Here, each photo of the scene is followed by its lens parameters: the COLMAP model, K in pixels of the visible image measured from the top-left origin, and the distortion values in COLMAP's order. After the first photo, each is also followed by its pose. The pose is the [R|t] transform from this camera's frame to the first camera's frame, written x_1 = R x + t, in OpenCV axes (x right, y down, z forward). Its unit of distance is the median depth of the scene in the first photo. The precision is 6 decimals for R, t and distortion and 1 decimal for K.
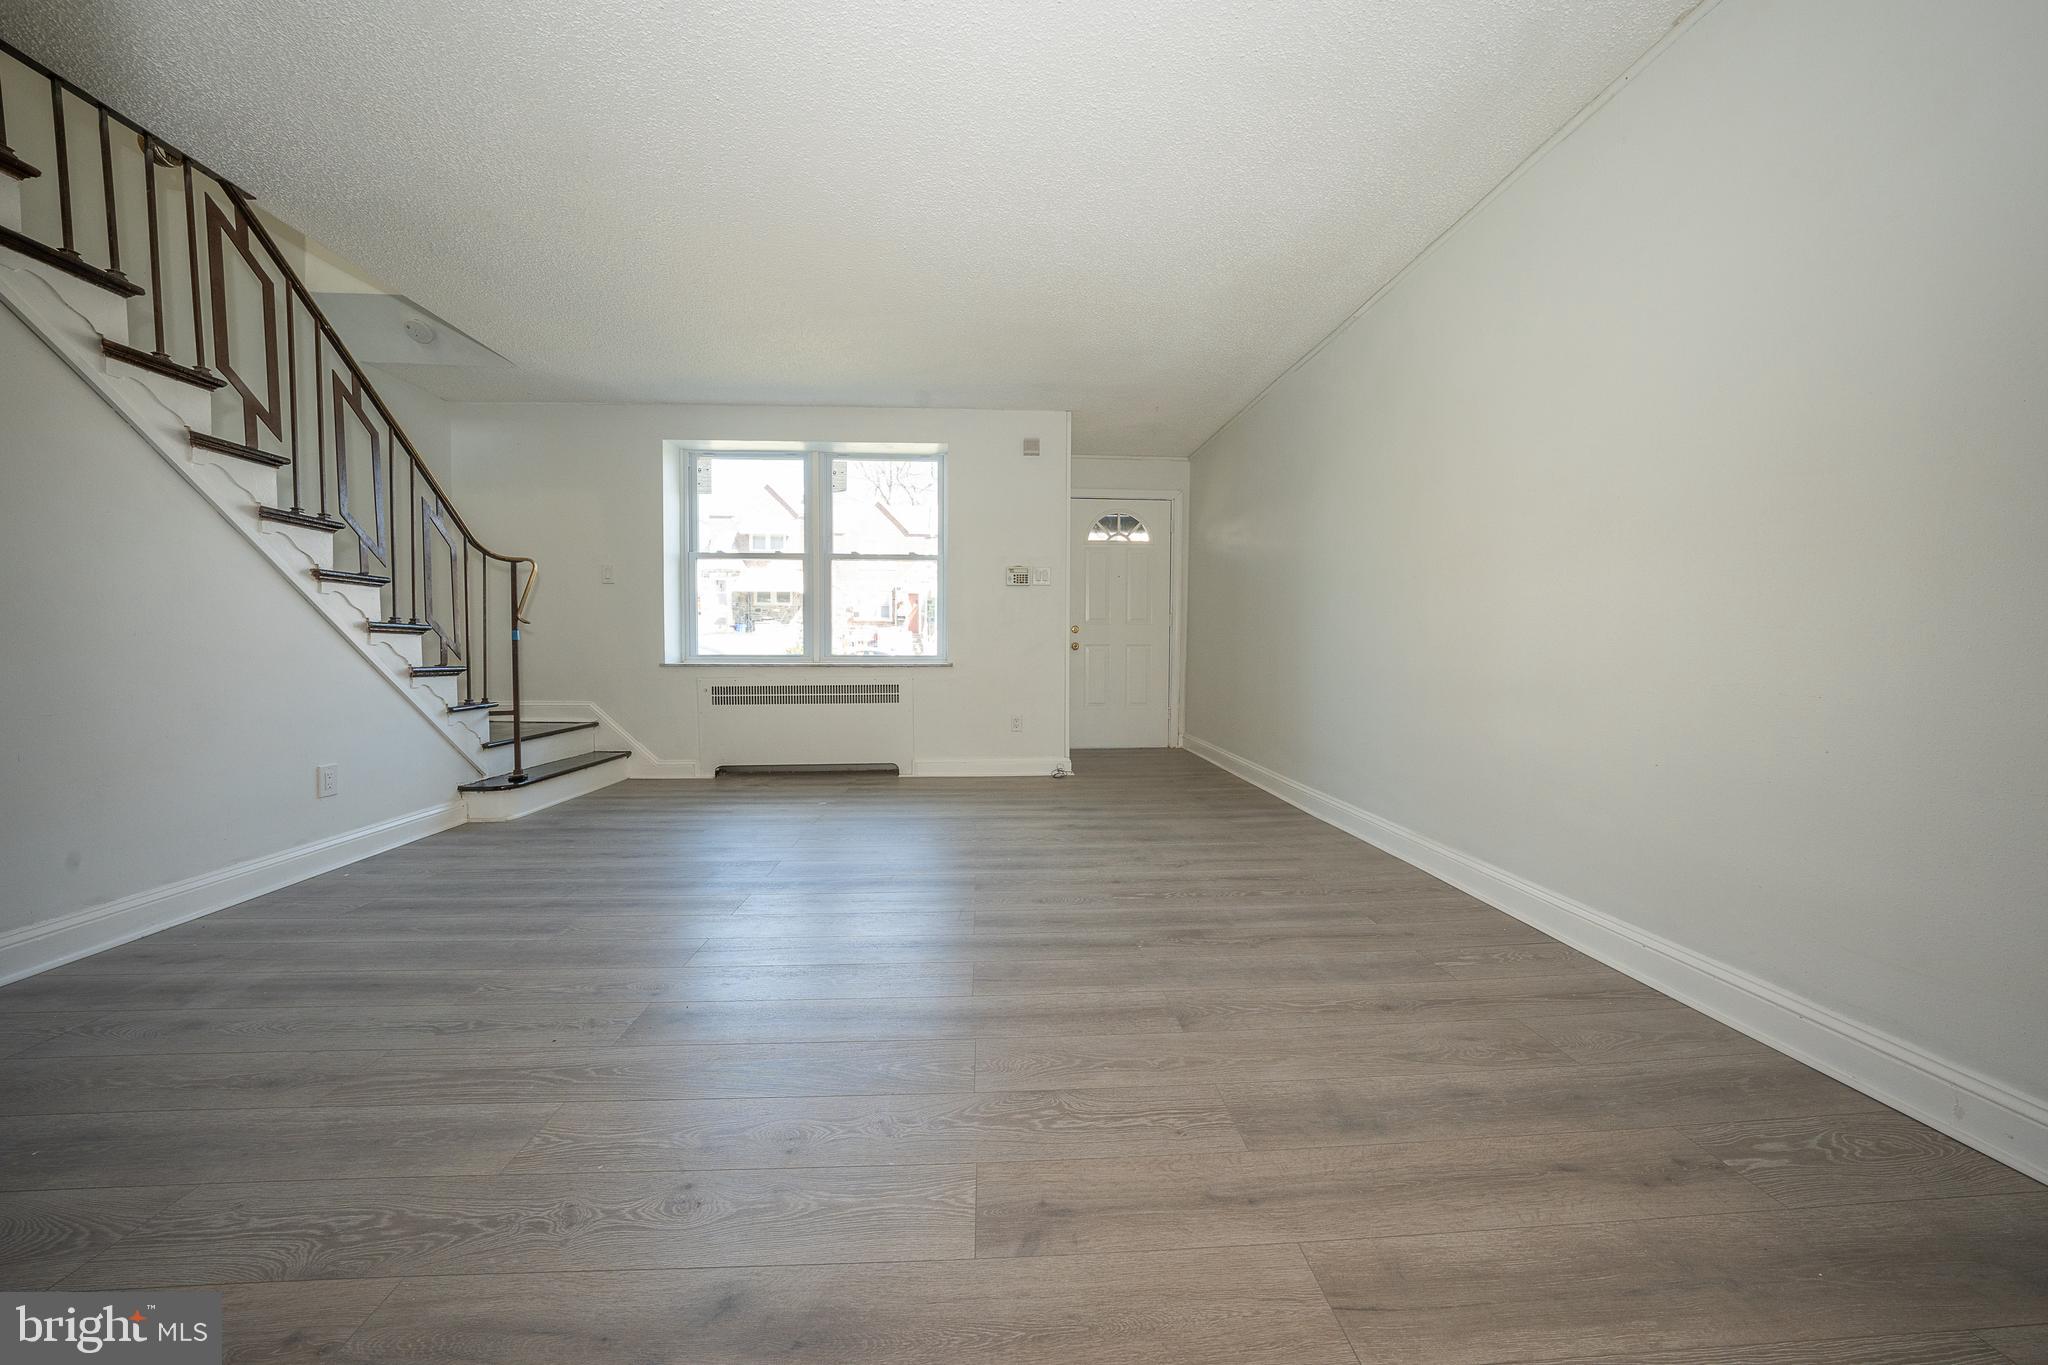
lens RADIAL K [[704.1, 0, 1027.0], [0, 704.1, 676.2], [0, 0, 1]] dist [-0.023118, 0.003311]
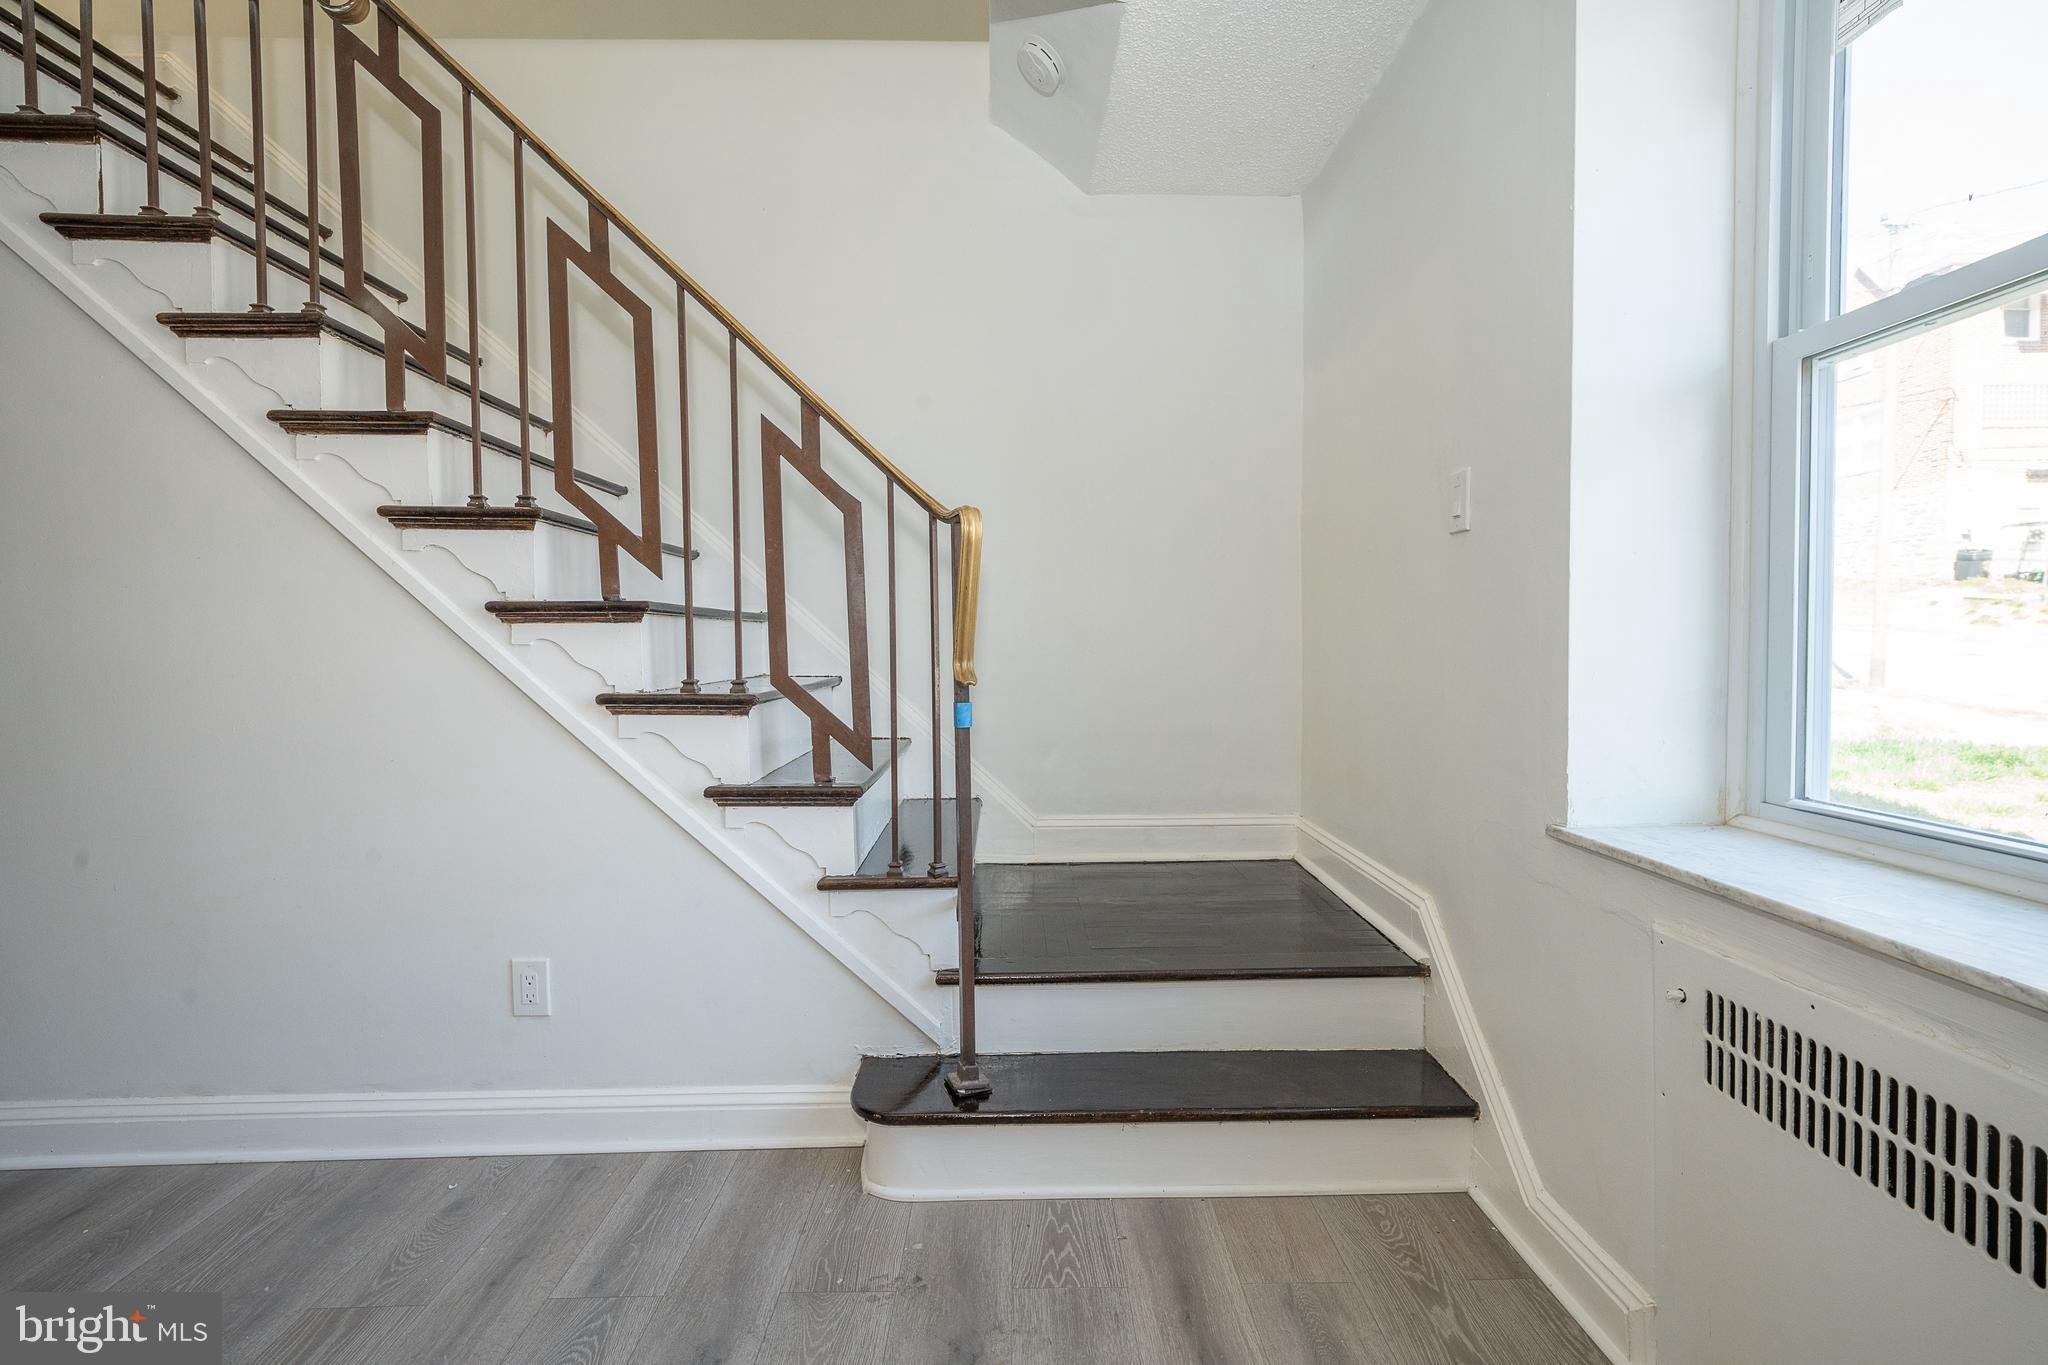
lens RADIAL K [[902.6, 0, 1013.1], [0, 902.6, 675.1], [0, 0, 1]] dist [-0.002751, 0.001553]
pose [[-0.046792, 0.028800, -0.998489, -0.193072], [-0.032419, 0.999014, 0.030335, -0.075562], [0.998378, 0.033789, -0.045812, 0.821158]]
